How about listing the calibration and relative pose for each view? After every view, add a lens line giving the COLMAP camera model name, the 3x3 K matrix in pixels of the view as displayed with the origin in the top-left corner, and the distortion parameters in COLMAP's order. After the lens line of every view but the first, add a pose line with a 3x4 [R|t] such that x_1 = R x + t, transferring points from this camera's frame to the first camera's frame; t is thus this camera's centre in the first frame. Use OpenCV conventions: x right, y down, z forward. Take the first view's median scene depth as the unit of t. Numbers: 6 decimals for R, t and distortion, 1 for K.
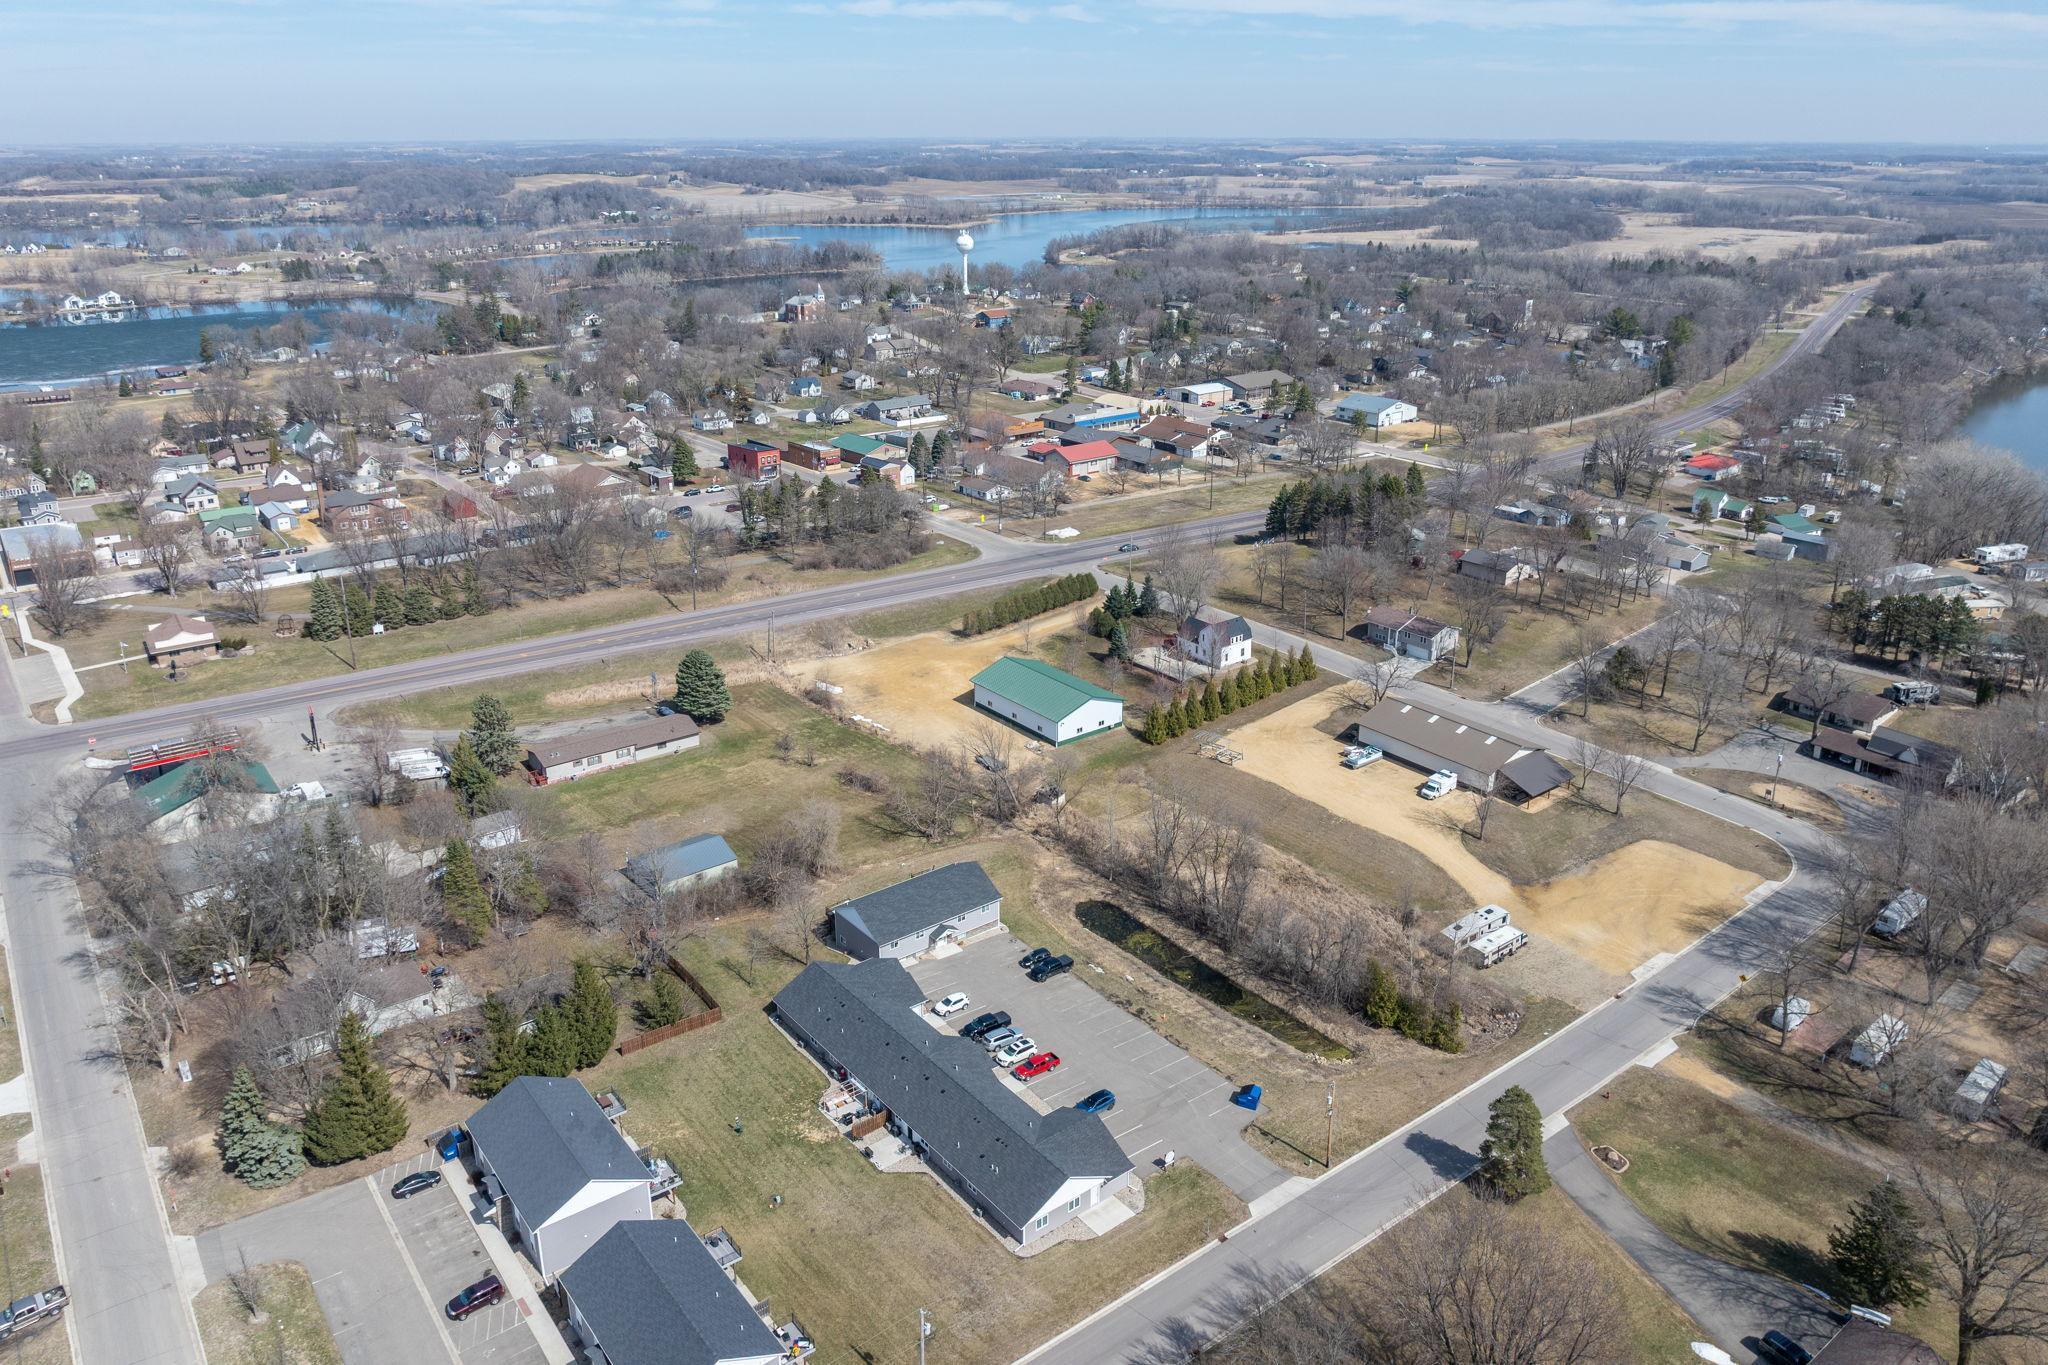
lens RADIAL K [[1435.3, 0, 1030.4], [0, 1435.3, 612.6], [0, 0, 1]] dist [-0.031505, 0.014151]
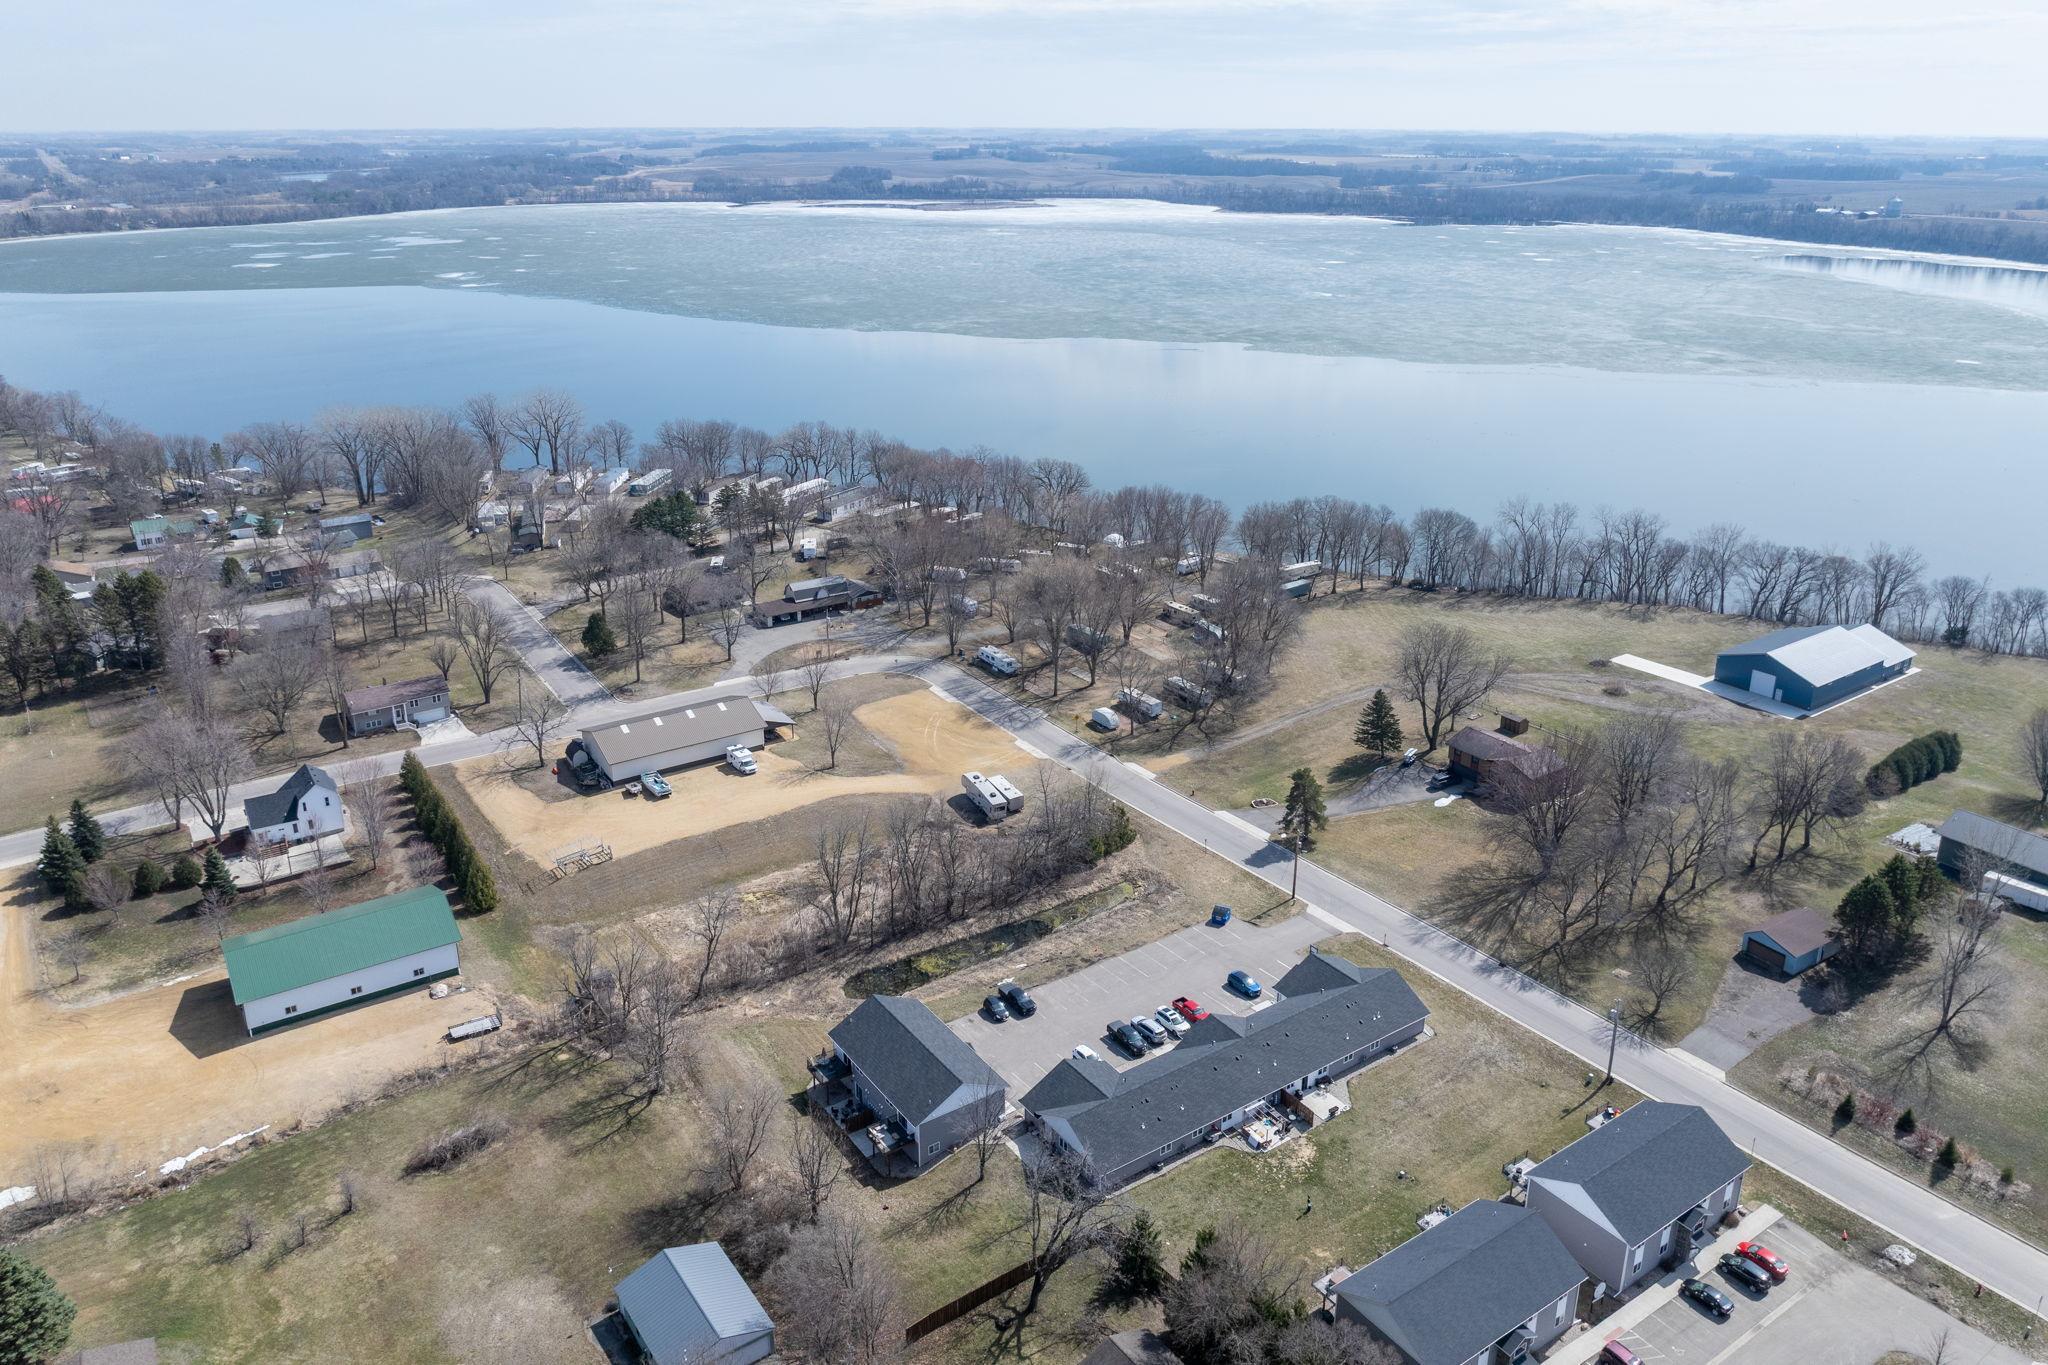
lens RADIAL K [[1435.3, 0, 1030.4], [0, 1435.3, 612.6], [0, 0, 1]] dist [-0.031505, 0.014151]
pose [[0.064497, -0.321331, 0.944768, -0.545674], [0.314474, 0.905046, 0.286352, -0.174797], [-0.947073, 0.278636, 0.159423, 0.517433]]
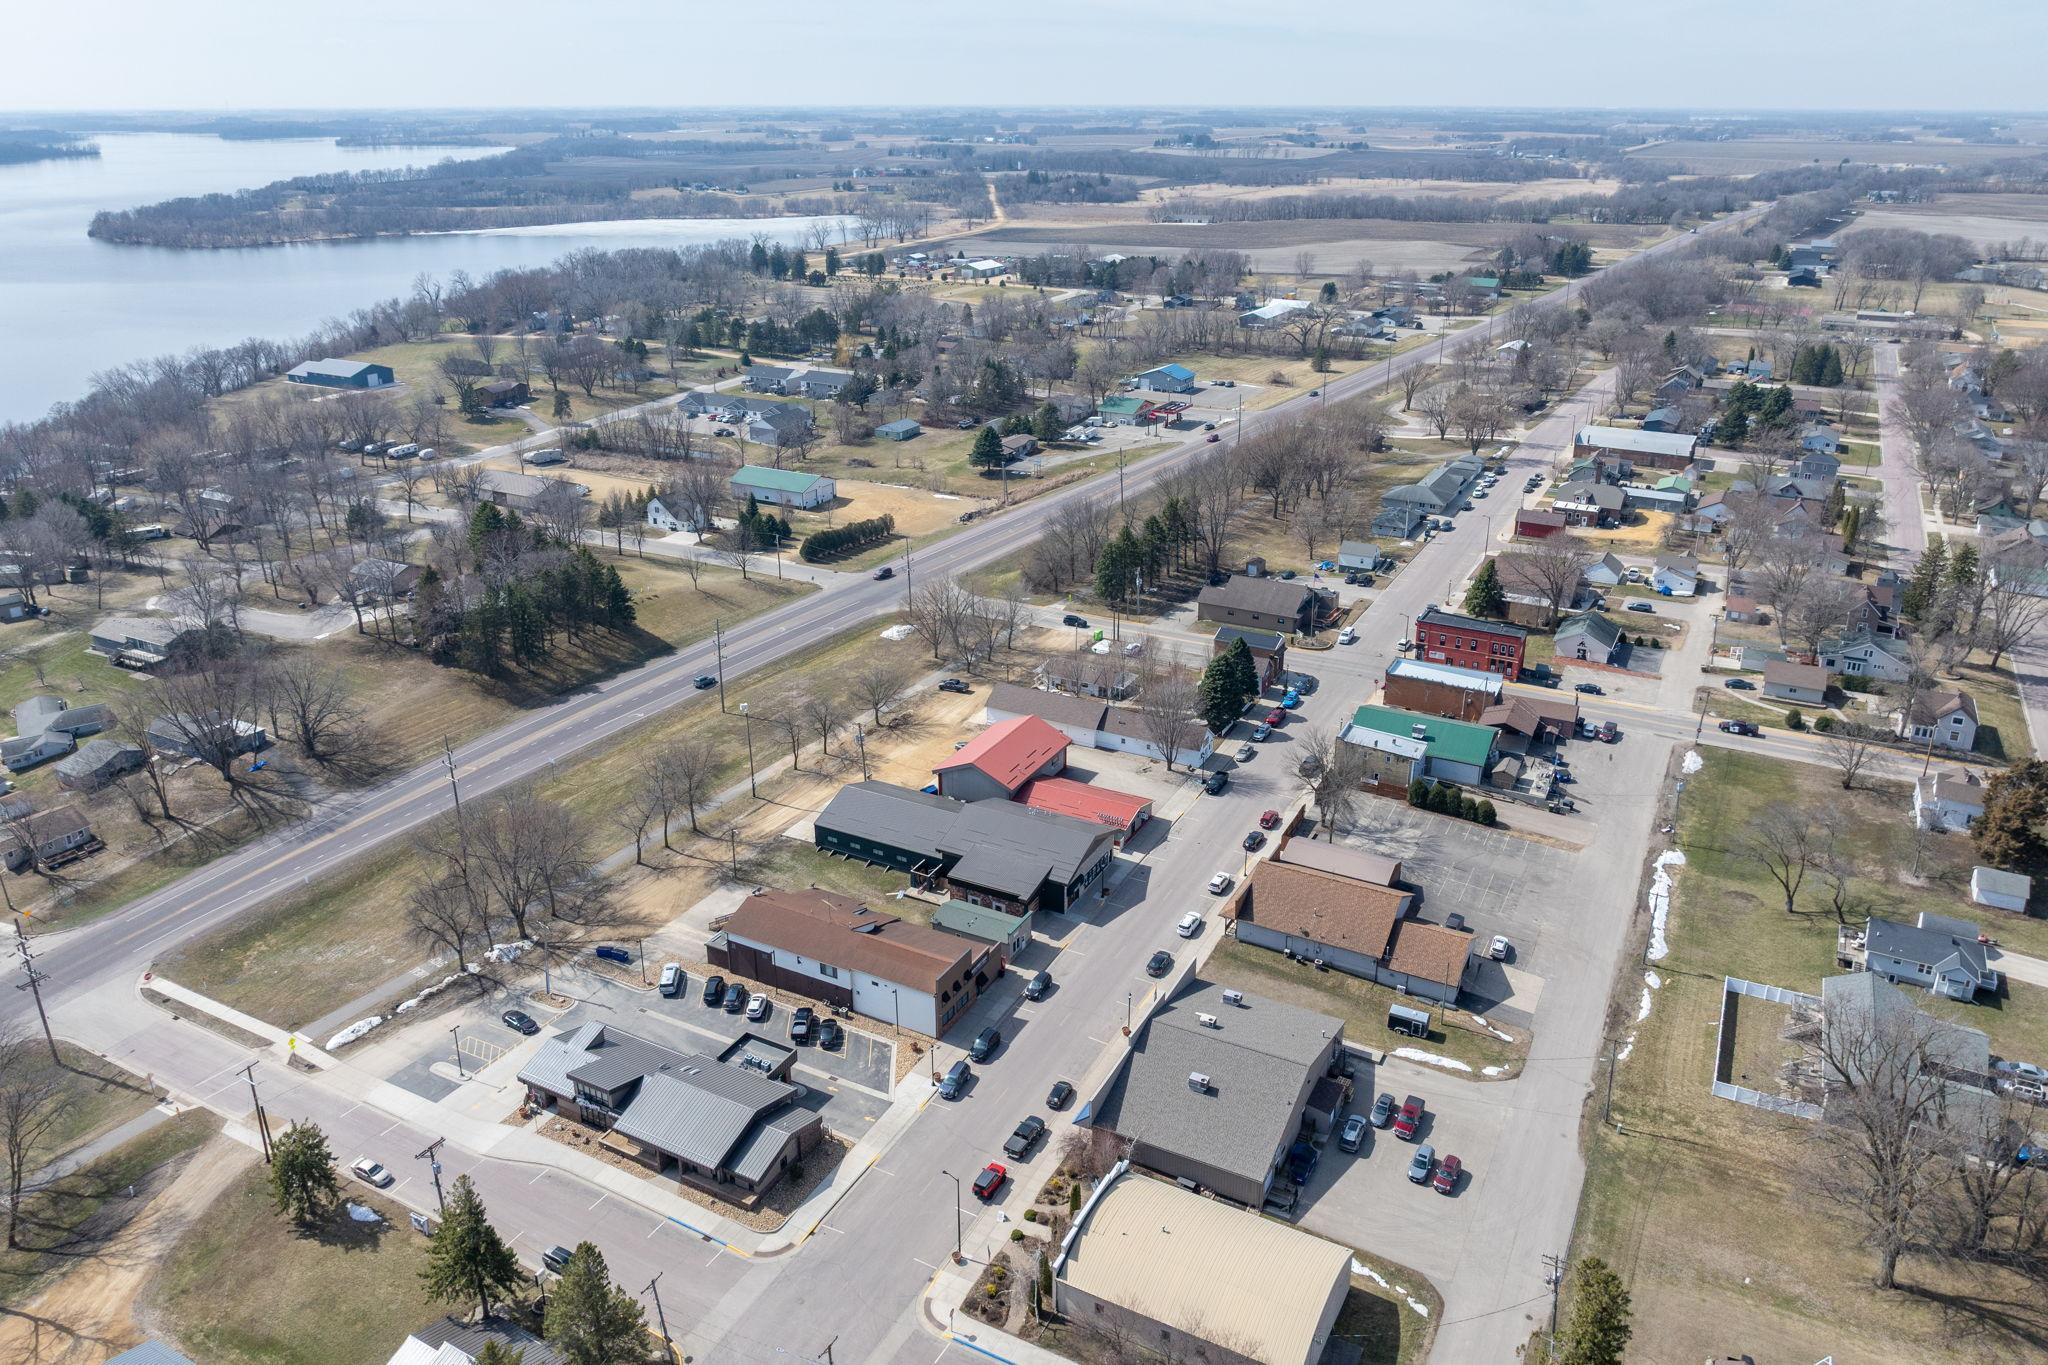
lens RADIAL K [[1435.3, 0, 1030.4], [0, 1435.3, 612.6], [0, 0, 1]] dist [-0.031505, 0.014151]
pose [[-0.917416, 0.134095, -0.374654, 0.349996], [-0.126711, 0.794061, 0.594485, -0.746831], [0.377216, 0.592862, -0.711493, 2.195815]]
